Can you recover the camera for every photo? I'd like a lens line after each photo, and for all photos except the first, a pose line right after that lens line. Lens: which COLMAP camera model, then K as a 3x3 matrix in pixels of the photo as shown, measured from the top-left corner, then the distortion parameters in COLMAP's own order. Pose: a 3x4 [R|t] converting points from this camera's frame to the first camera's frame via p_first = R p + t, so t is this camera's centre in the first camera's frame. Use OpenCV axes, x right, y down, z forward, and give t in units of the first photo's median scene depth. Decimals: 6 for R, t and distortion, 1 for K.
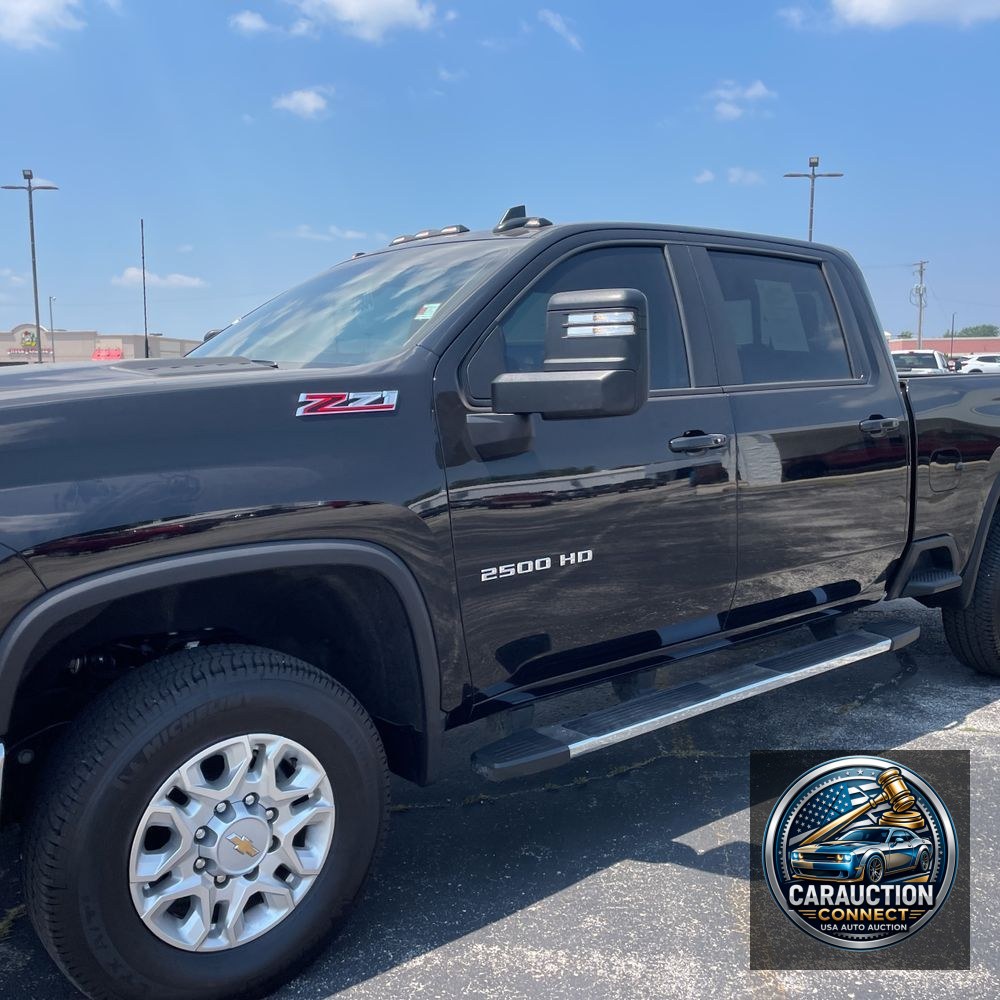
lens RADIAL K [[999.8, 0, 497.1], [0, 999.8, 492.1], [0, 0, 1]] dist [0.124752, -0.147124]
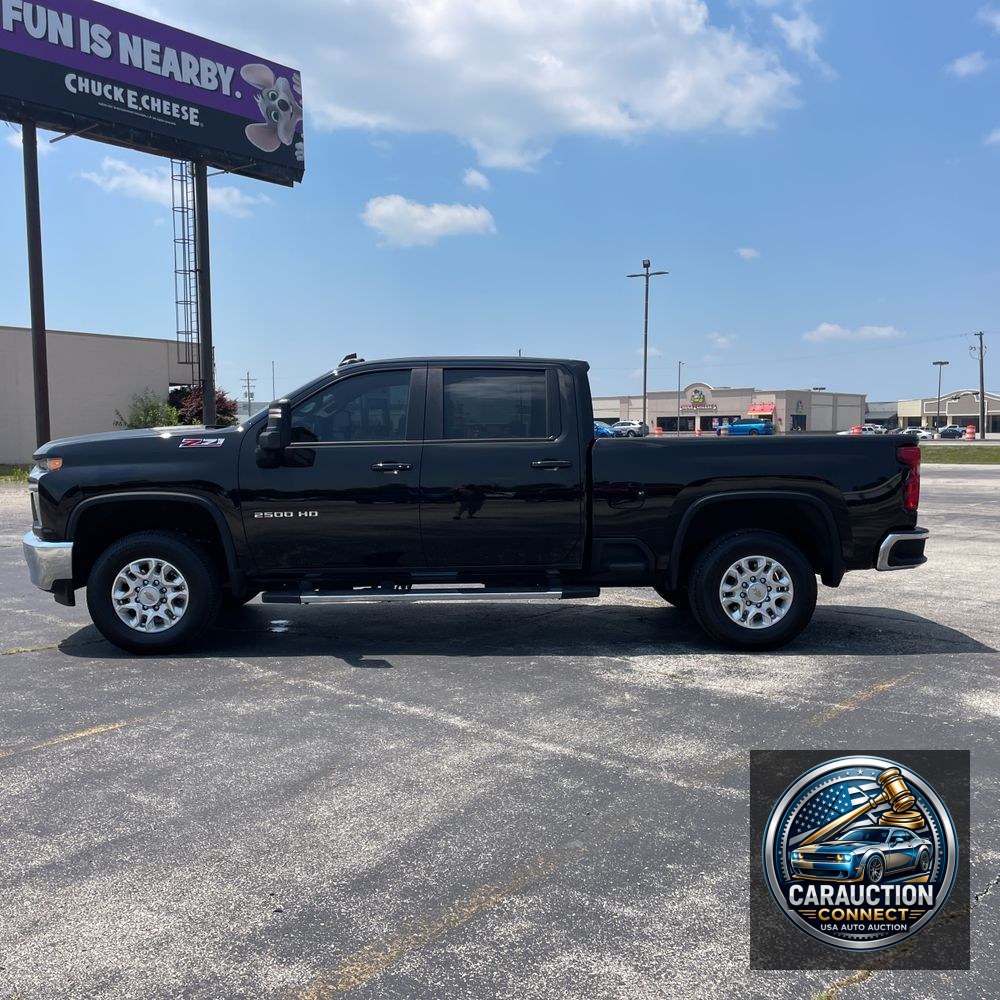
lens RADIAL K [[1018.4, 0, 500.0], [0, 1018.4, 500.0], [0, 0, 1]] dist [0.087213, -0.147218]
pose [[0.792934, 0.049591, -0.607286, 1.854766], [-0.076608, 0.996887, -0.018622, 0.044629], [0.604473, 0.061289, 0.794265, -0.583254]]
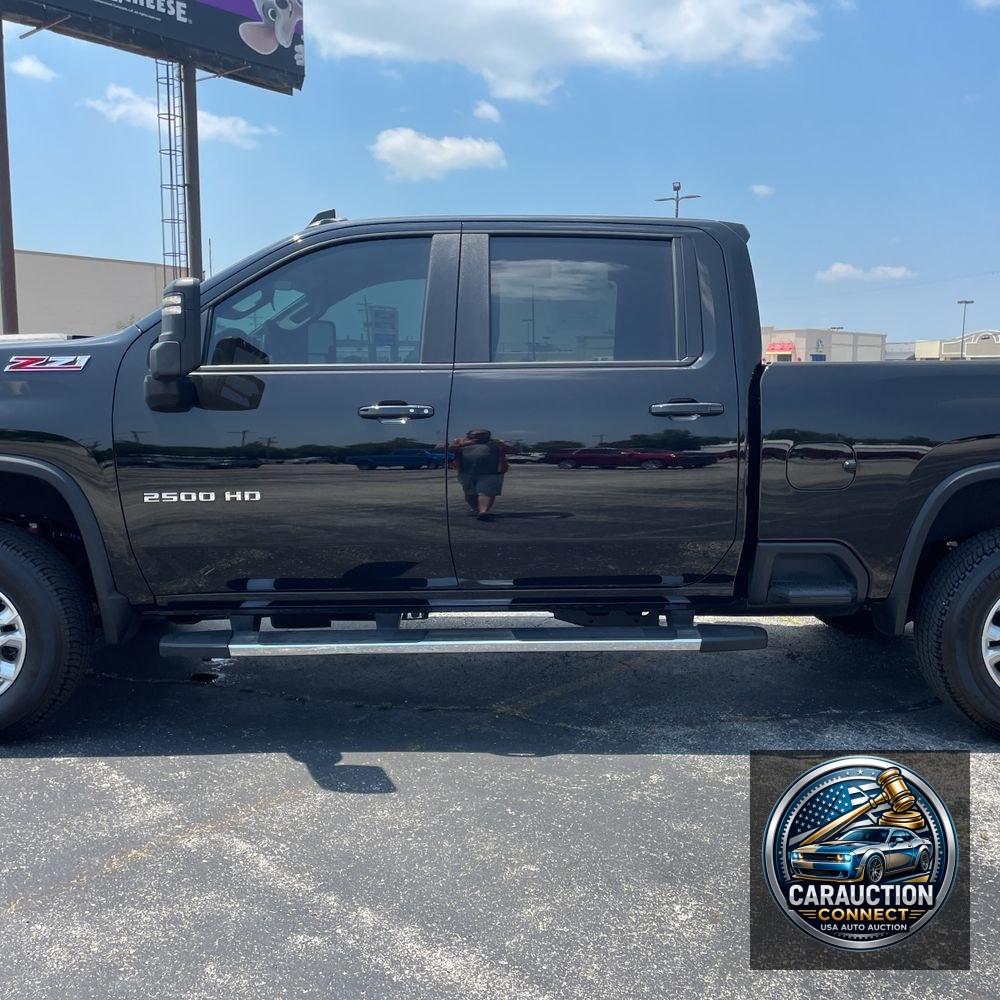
lens RADIAL K [[999.8, 0, 497.1], [0, 999.8, 492.1], [0, 0, 1]] dist [0.124752, -0.147124]
pose [[0.786439, 0.089325, -0.611175, 1.104864], [-0.085767, 0.995695, 0.035161, -0.010384], [0.611685, 0.024766, 0.790714, 0.211808]]
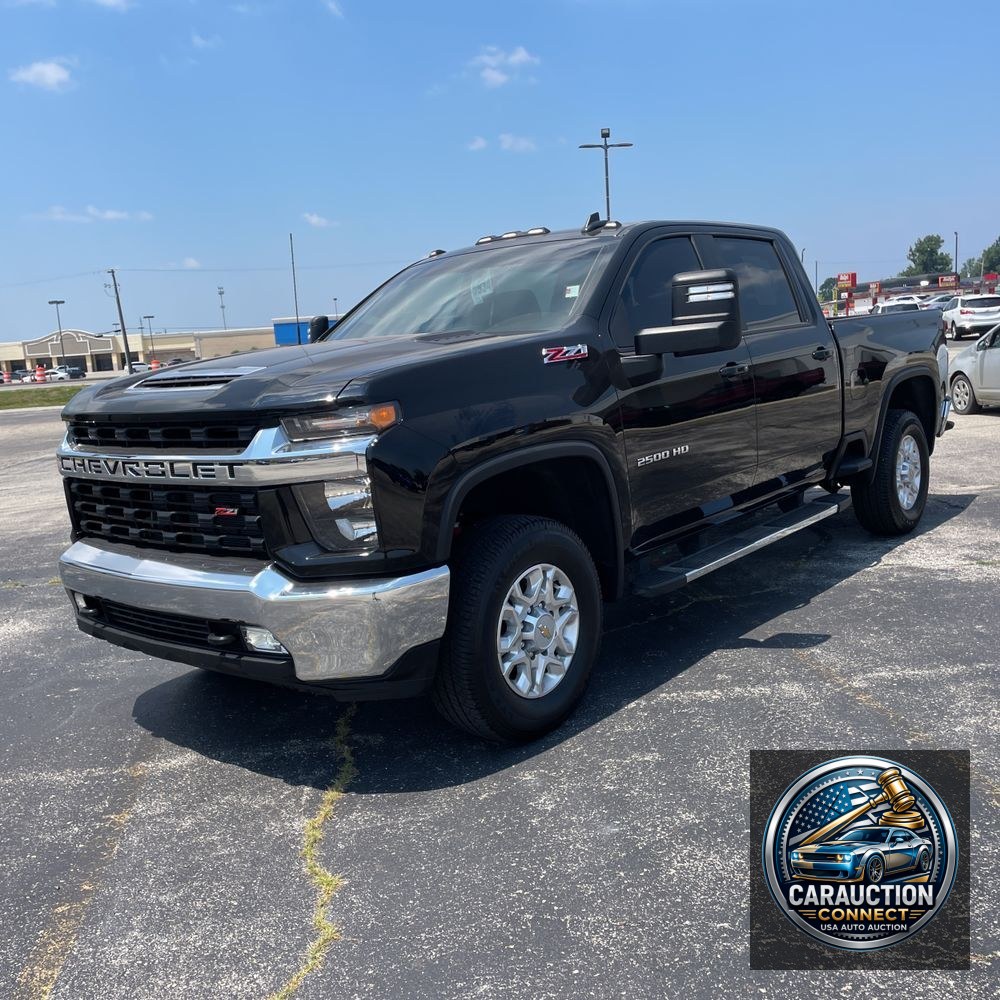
lens RADIAL K [[1015.2, 0, 482.0], [0, 1015.2, 490.0], [0, 0, 1]] dist [0.147632, -0.190379]
pose [[0.979463, -0.090583, 0.180129, -0.502485], [0.086859, 0.995814, 0.028474, 0.056649], [-0.181954, -0.012243, 0.983231, -0.459307]]
